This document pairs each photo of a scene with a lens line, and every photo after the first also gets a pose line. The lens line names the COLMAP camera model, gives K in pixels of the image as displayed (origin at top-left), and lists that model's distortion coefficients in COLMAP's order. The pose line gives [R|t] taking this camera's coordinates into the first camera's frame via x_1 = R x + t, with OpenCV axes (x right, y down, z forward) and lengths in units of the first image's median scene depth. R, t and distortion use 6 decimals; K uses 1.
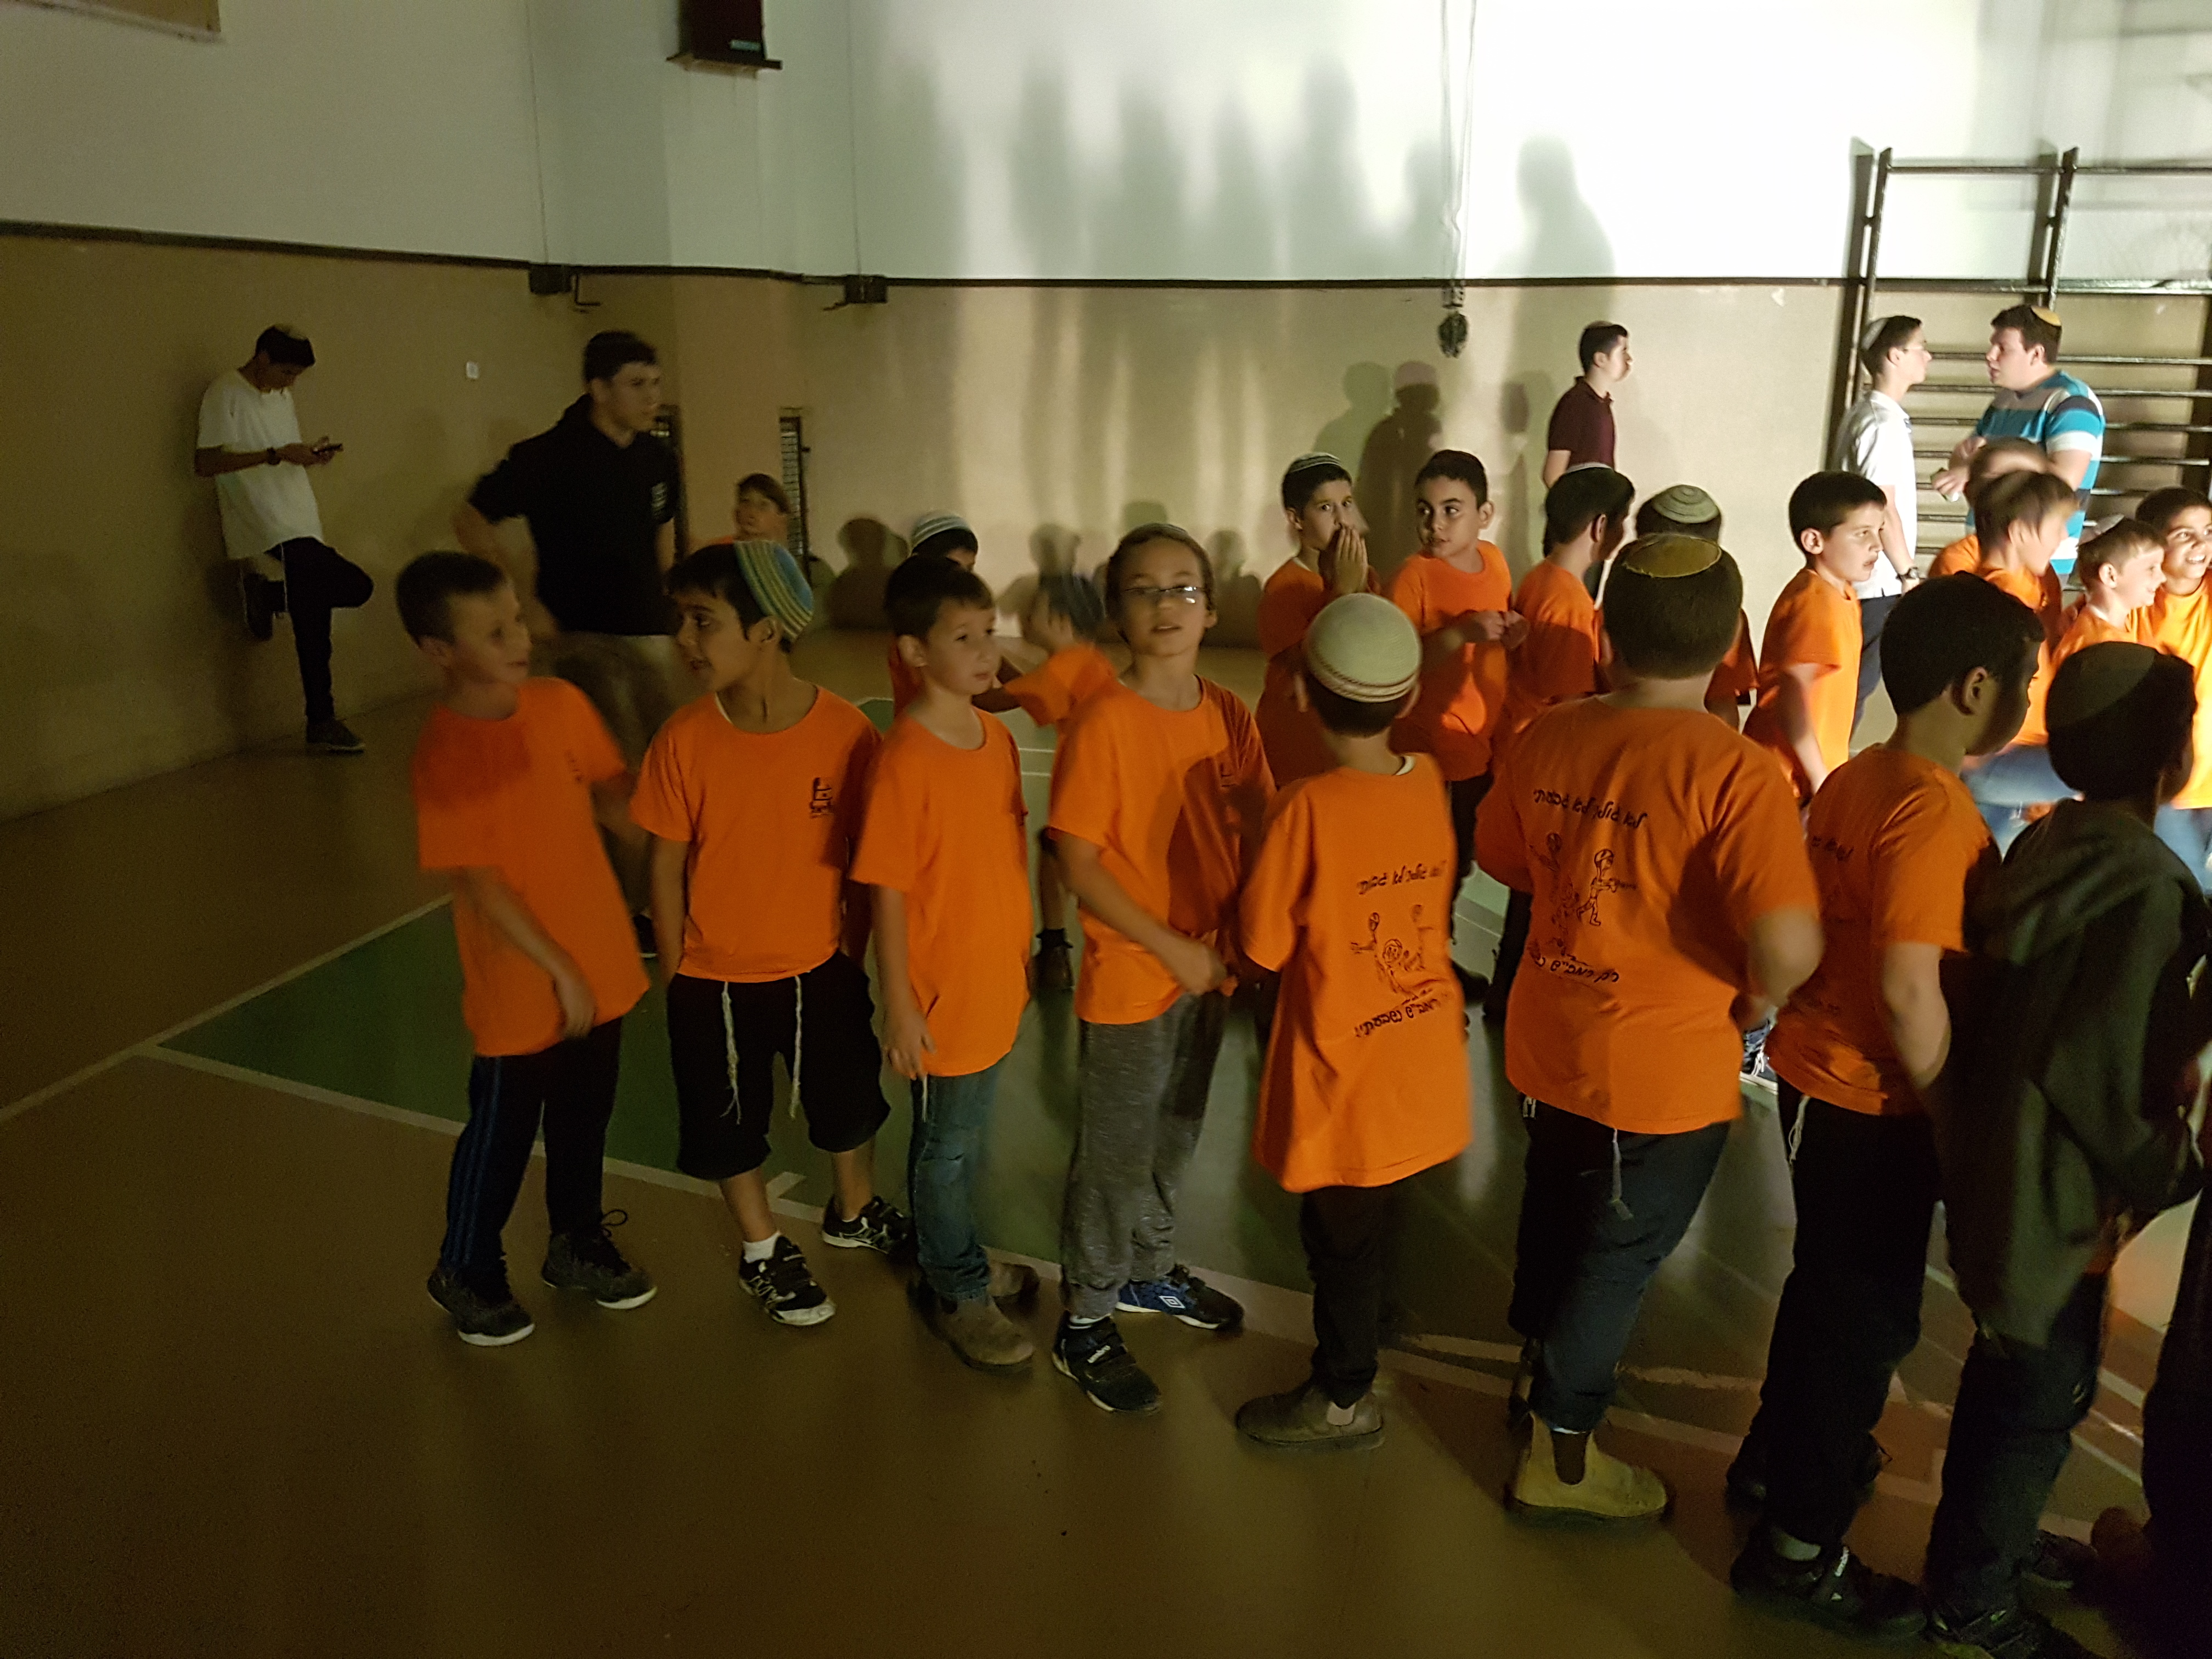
lens RADIAL K [[1938.0, 0, 1185.6], [0, 1938.0, 856.9], [0, 0, 1]] dist [0.102566, -0.122544]
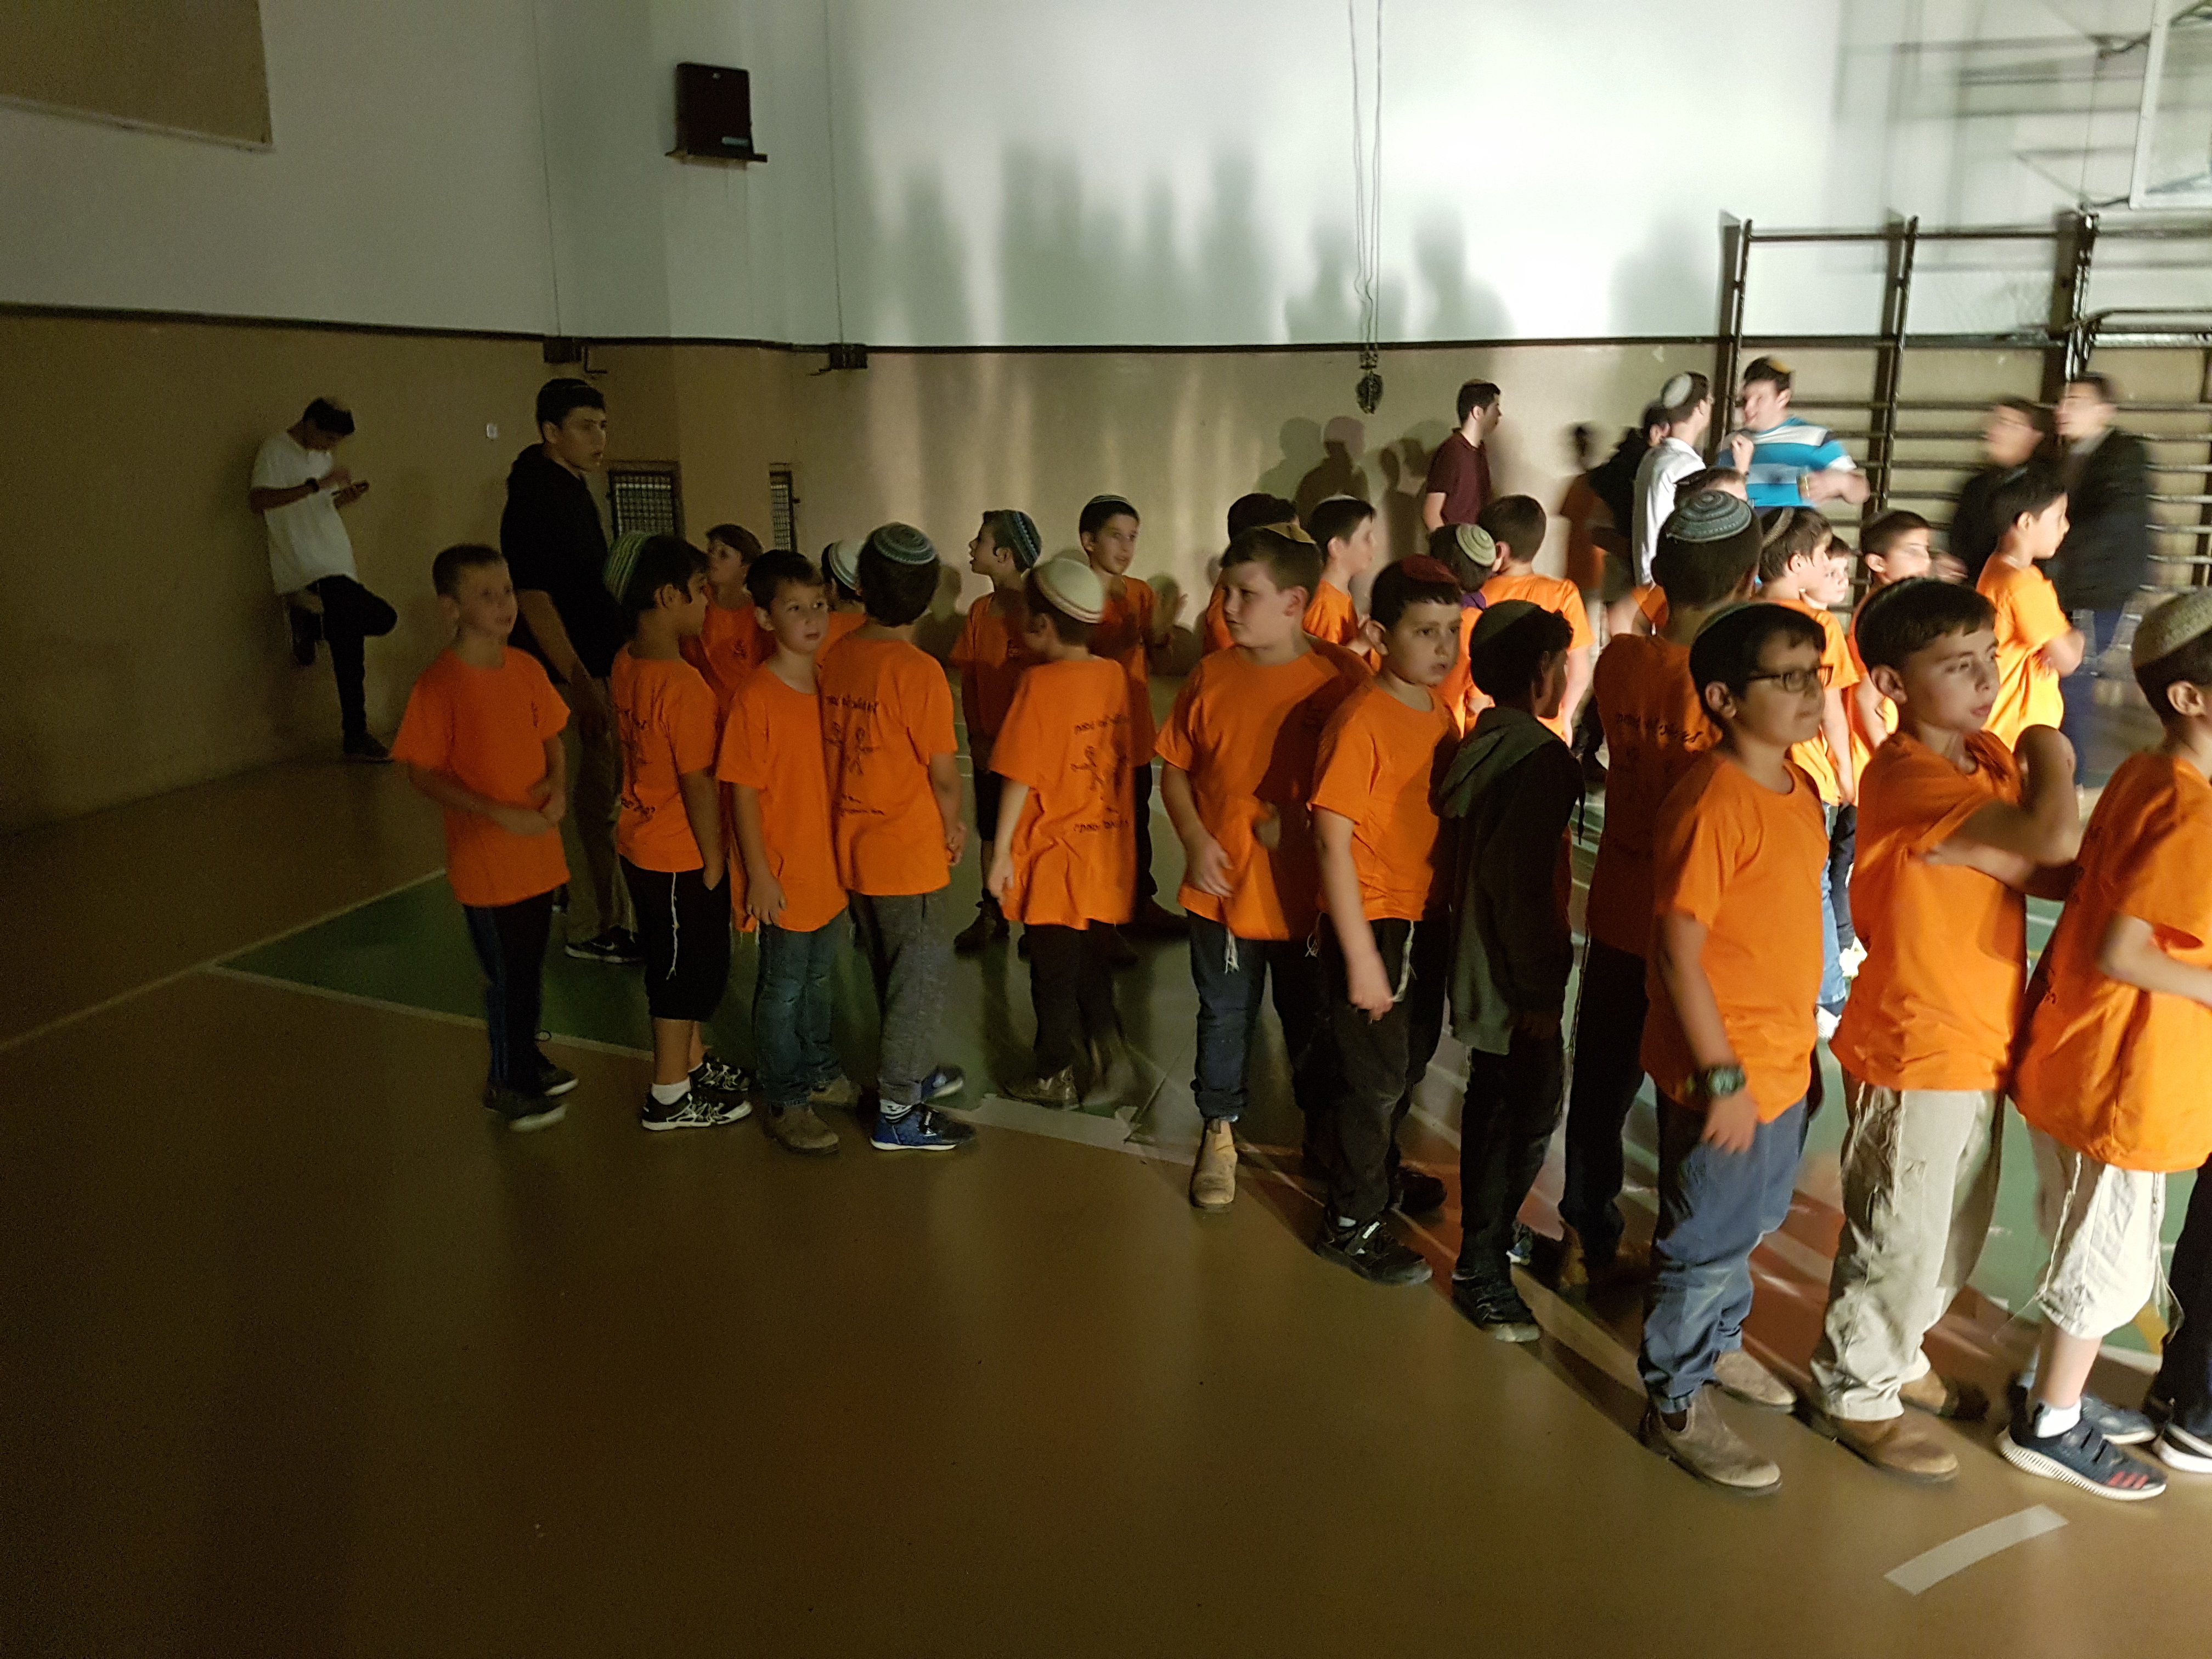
lens RADIAL K [[1938.0, 0, 1180.8], [0, 1938.0, 880.3], [0, 0, 1]] dist [0.102566, -0.122544]
pose [[0.999632, -0.004652, -0.026716, 0.060199], [0.004145, 0.999811, -0.019008, 0.033048], [0.026799, 0.018891, 0.999462, -0.110622]]
